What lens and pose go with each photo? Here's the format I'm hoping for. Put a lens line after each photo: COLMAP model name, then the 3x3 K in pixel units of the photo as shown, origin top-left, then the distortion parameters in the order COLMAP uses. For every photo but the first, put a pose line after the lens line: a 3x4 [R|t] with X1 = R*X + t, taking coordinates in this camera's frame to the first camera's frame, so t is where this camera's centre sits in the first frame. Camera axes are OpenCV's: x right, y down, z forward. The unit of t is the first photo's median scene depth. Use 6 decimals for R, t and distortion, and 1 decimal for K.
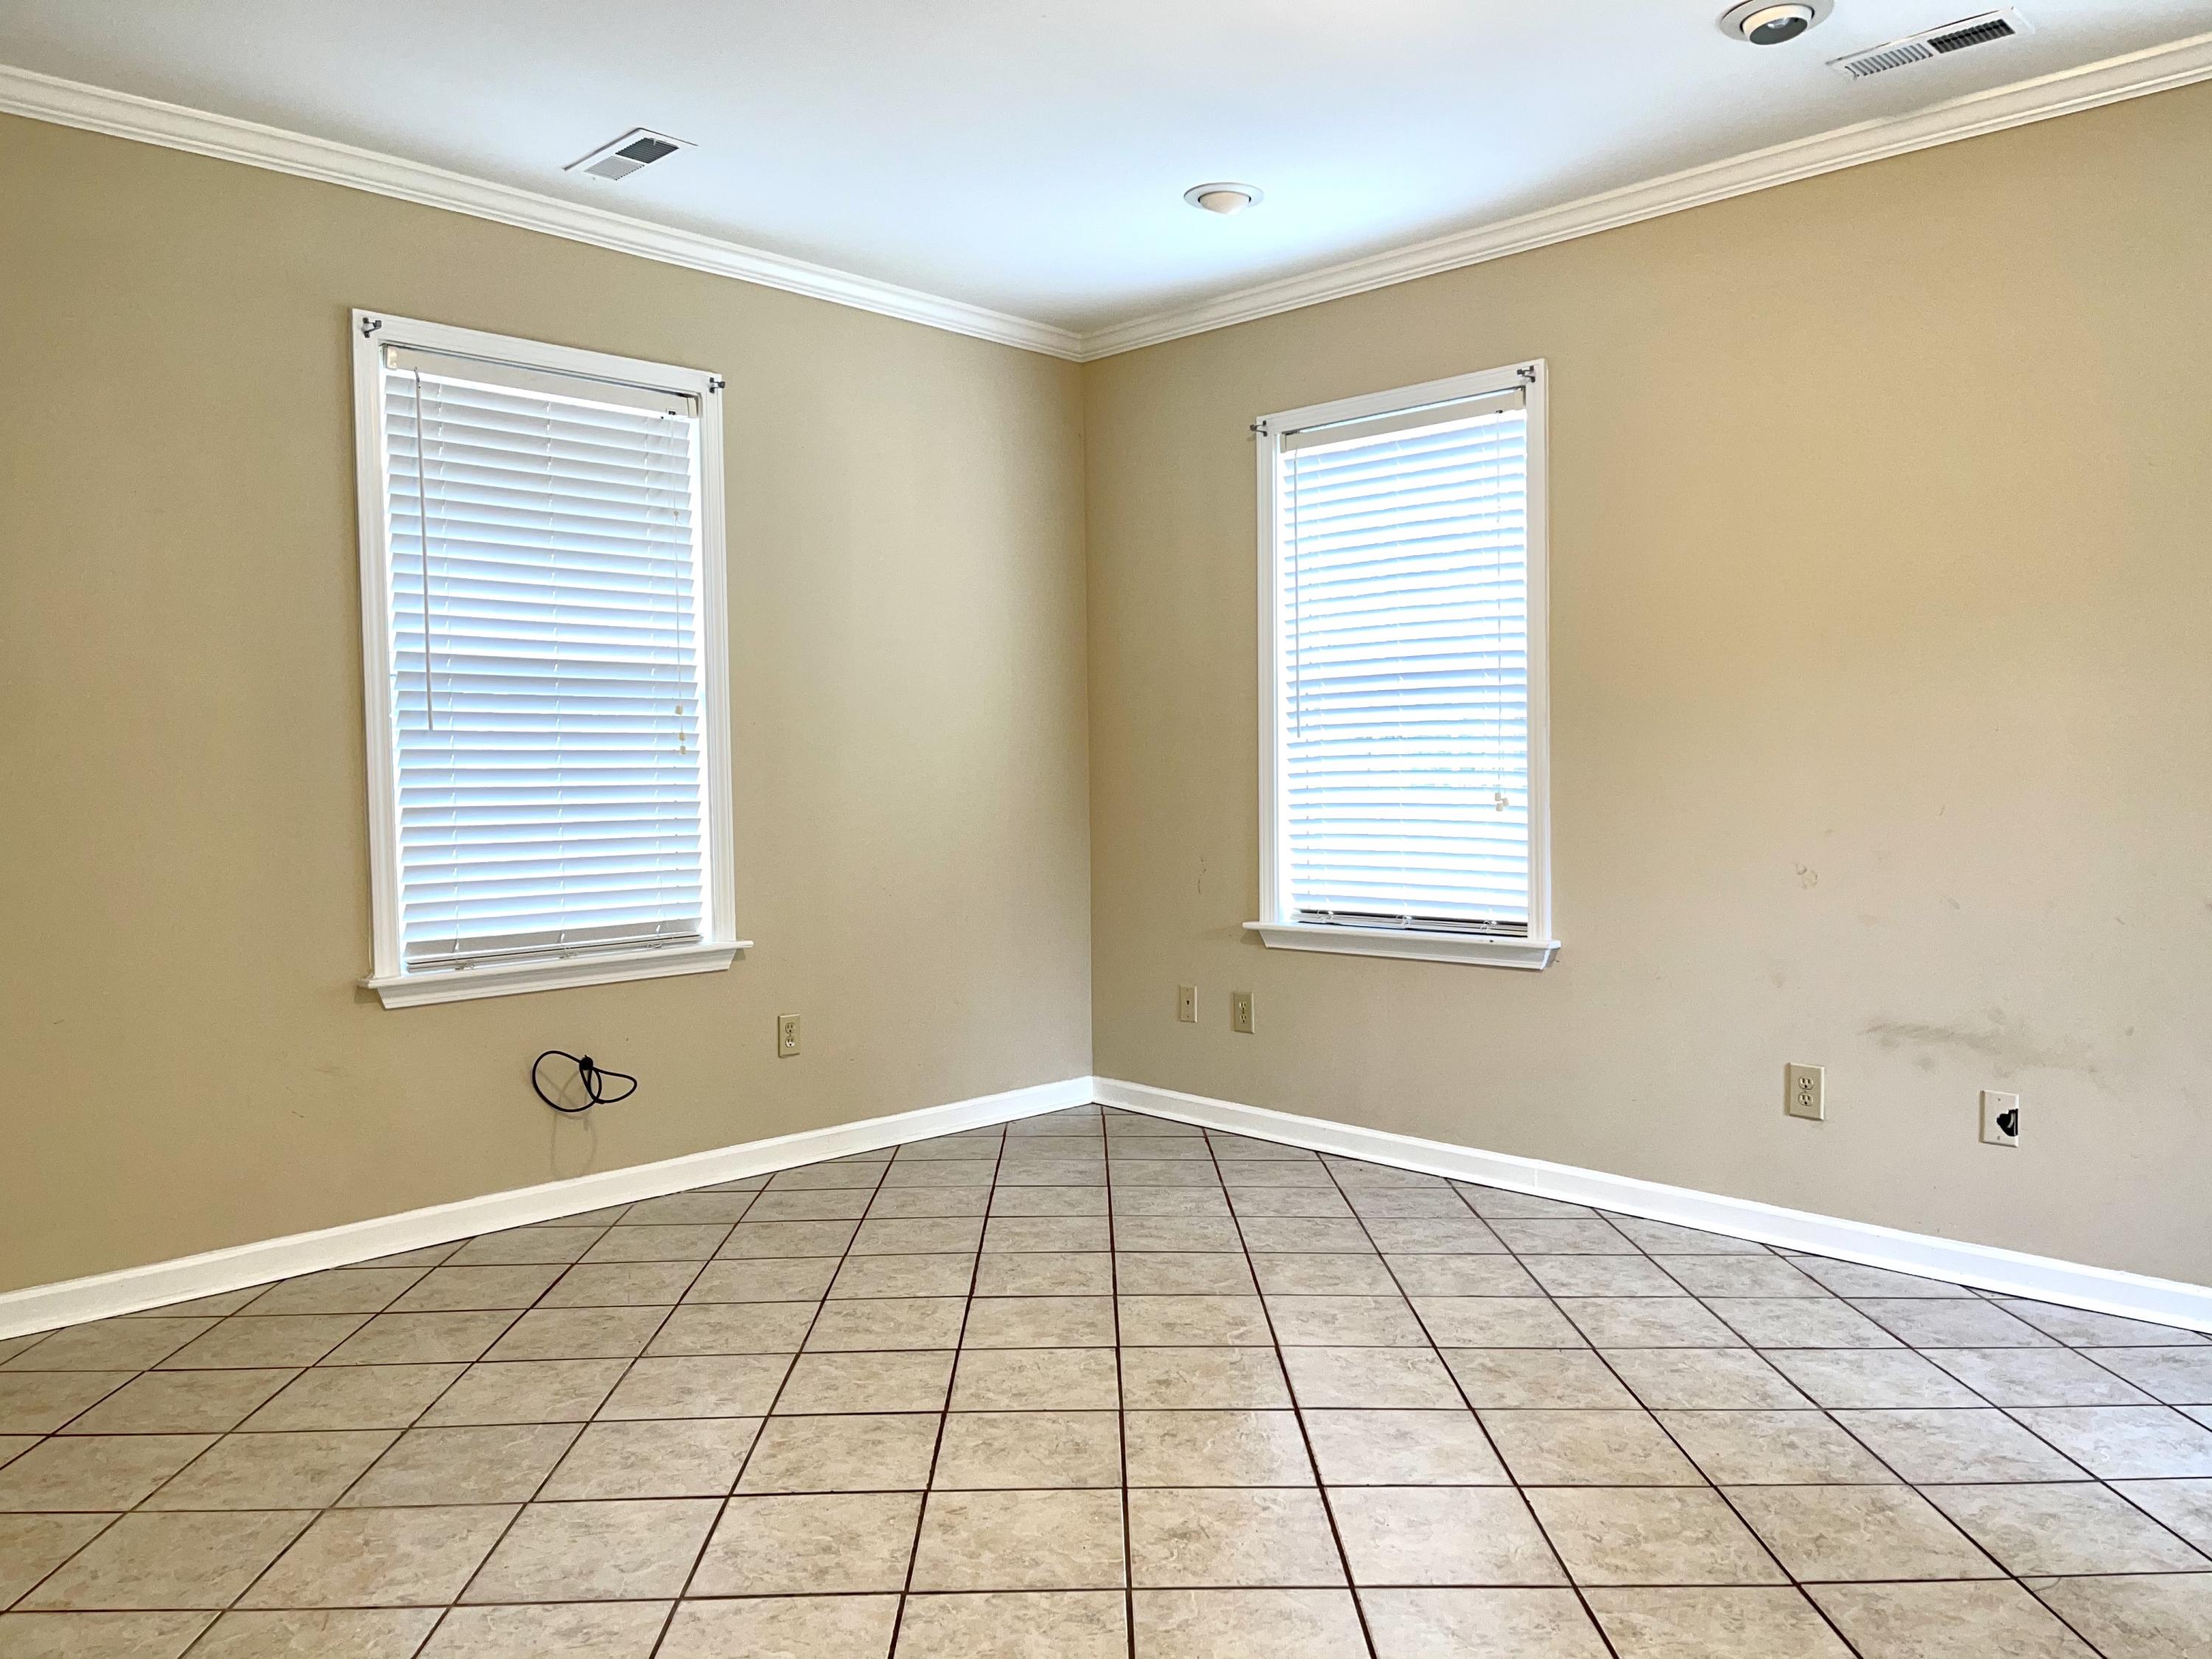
lens RADIAL K [[1661.6, 0, 1100.8], [0, 1661.6, 835.0], [0, 0, 1]] dist [0.080305, -0.102931]
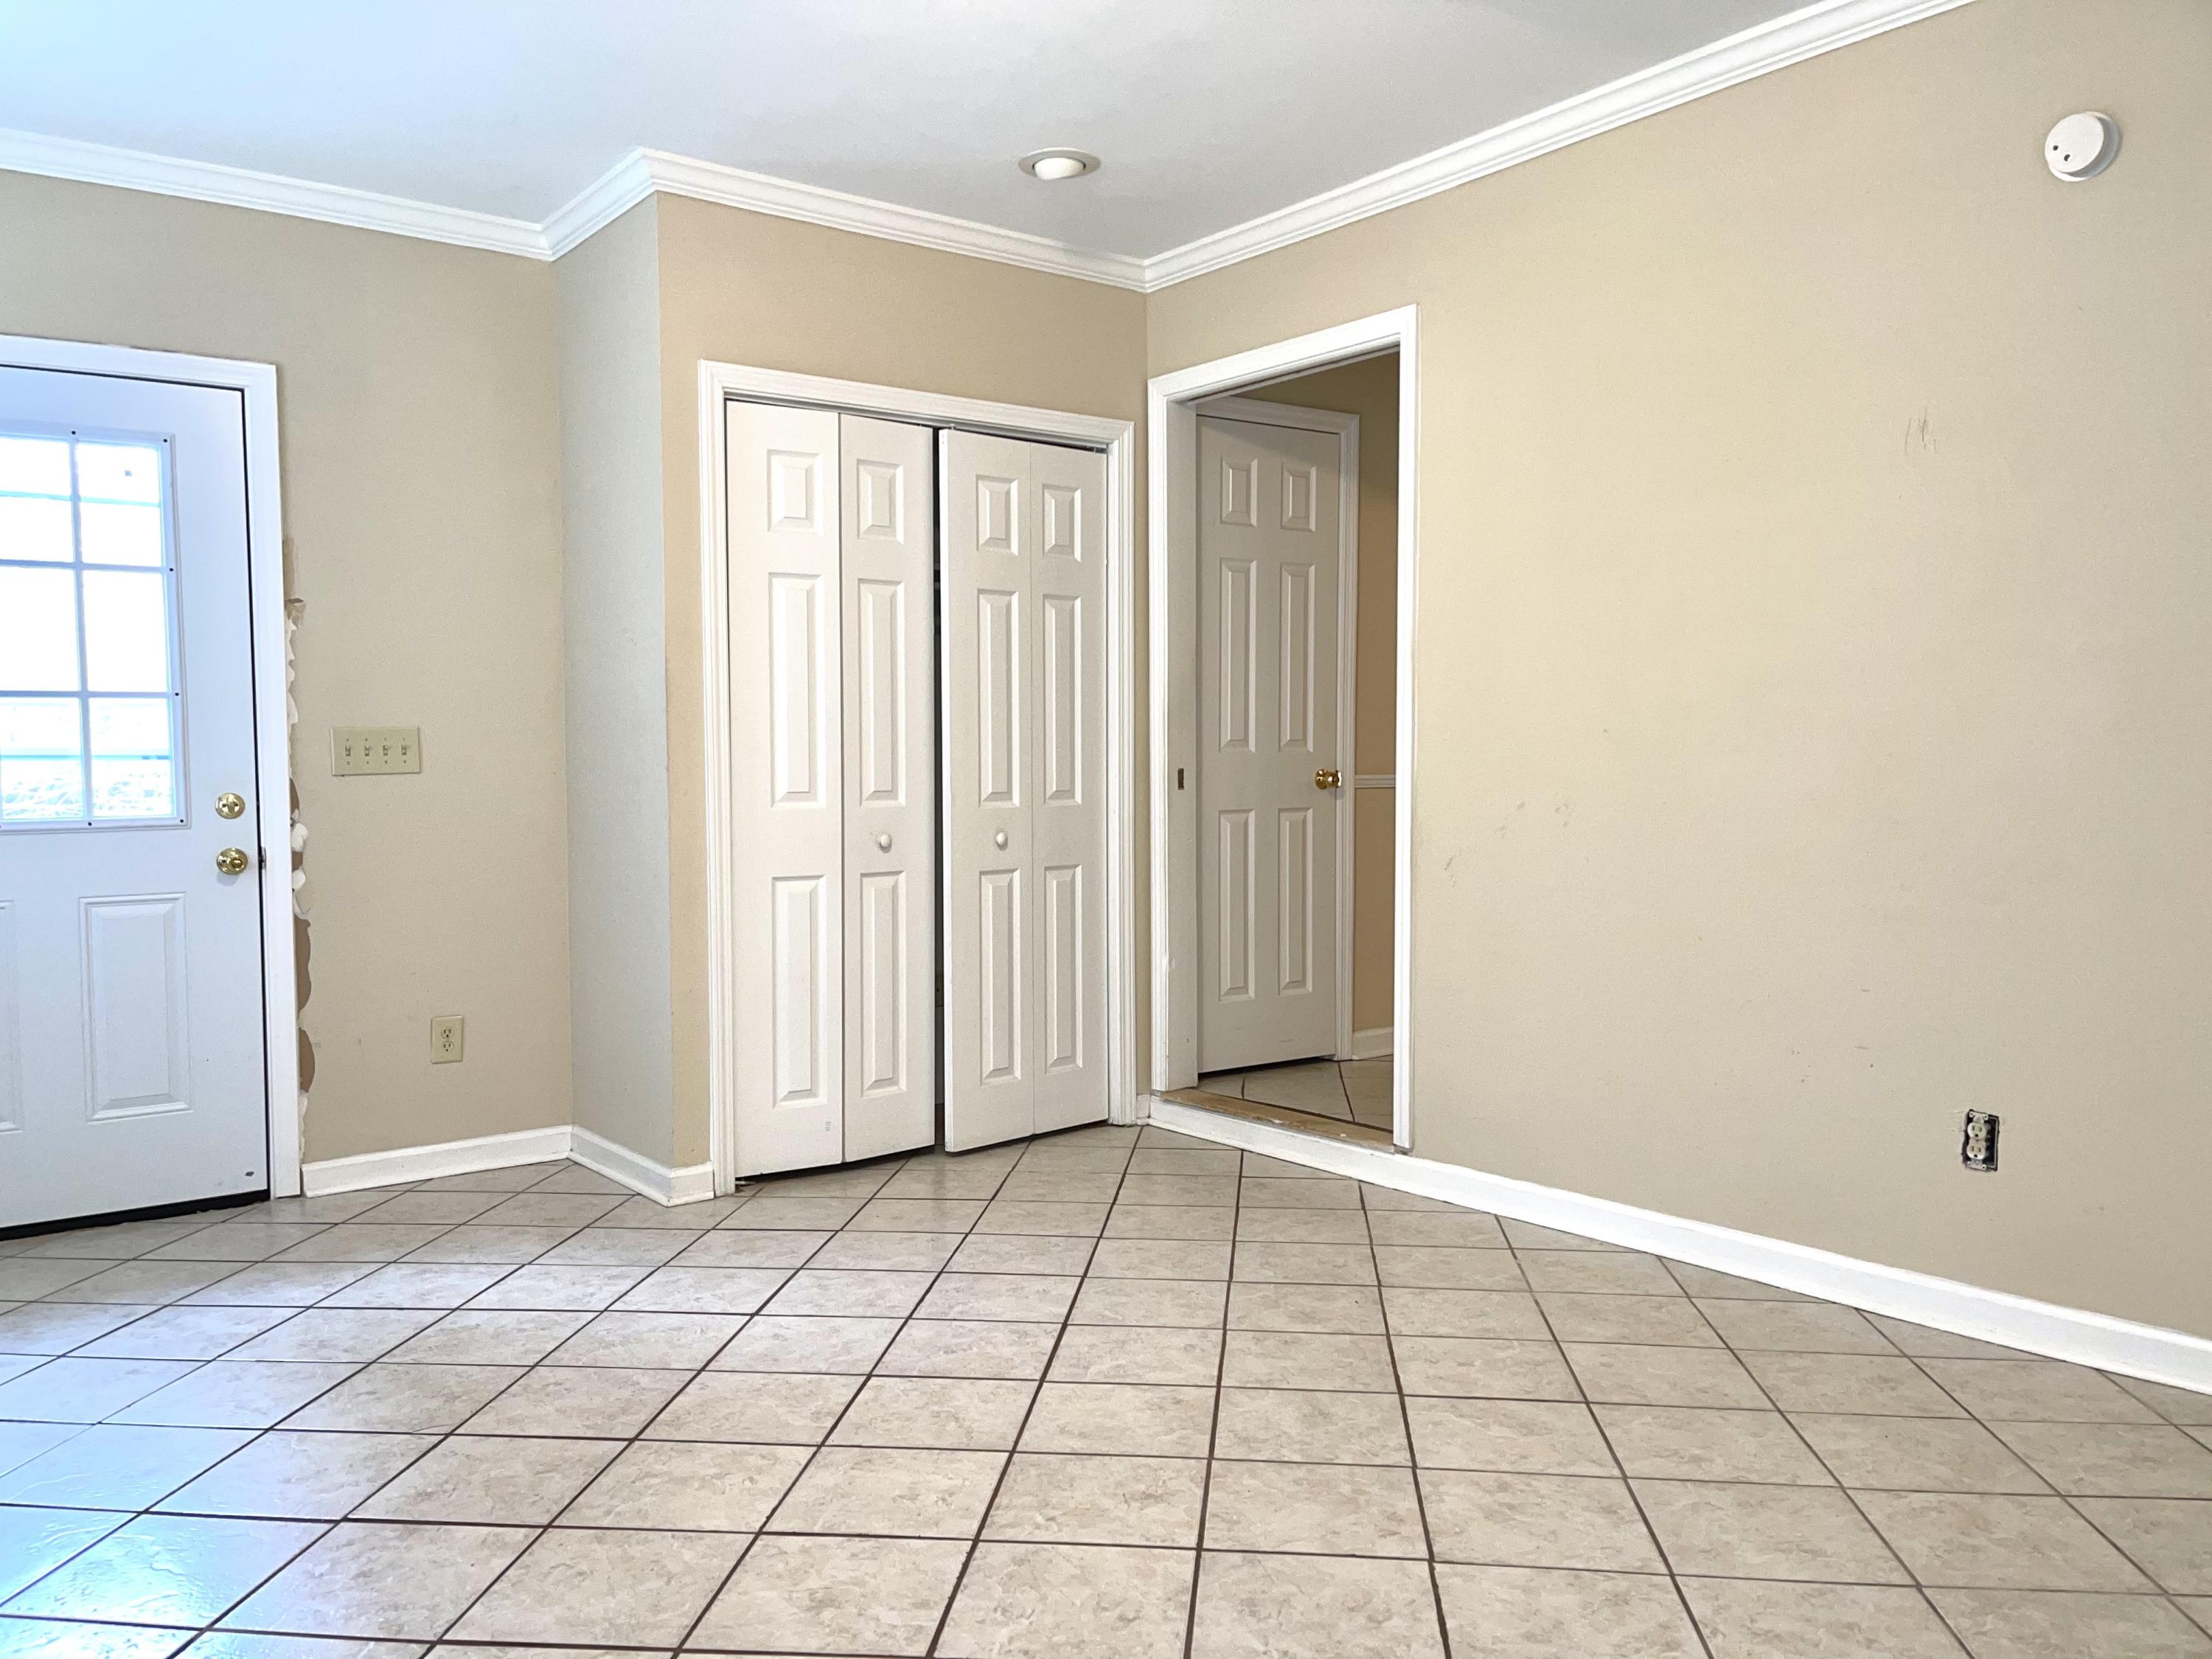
lens RADIAL K [[1661.6, 0, 1100.8], [0, 1661.6, 835.0], [0, 0, 1]] dist [0.080305, -0.102931]
pose [[-0.992763, 0.014160, 0.119254, -0.046161], [0.024150, 0.996278, 0.082743, -0.053564], [-0.117638, 0.085024, -0.989410, 1.929554]]
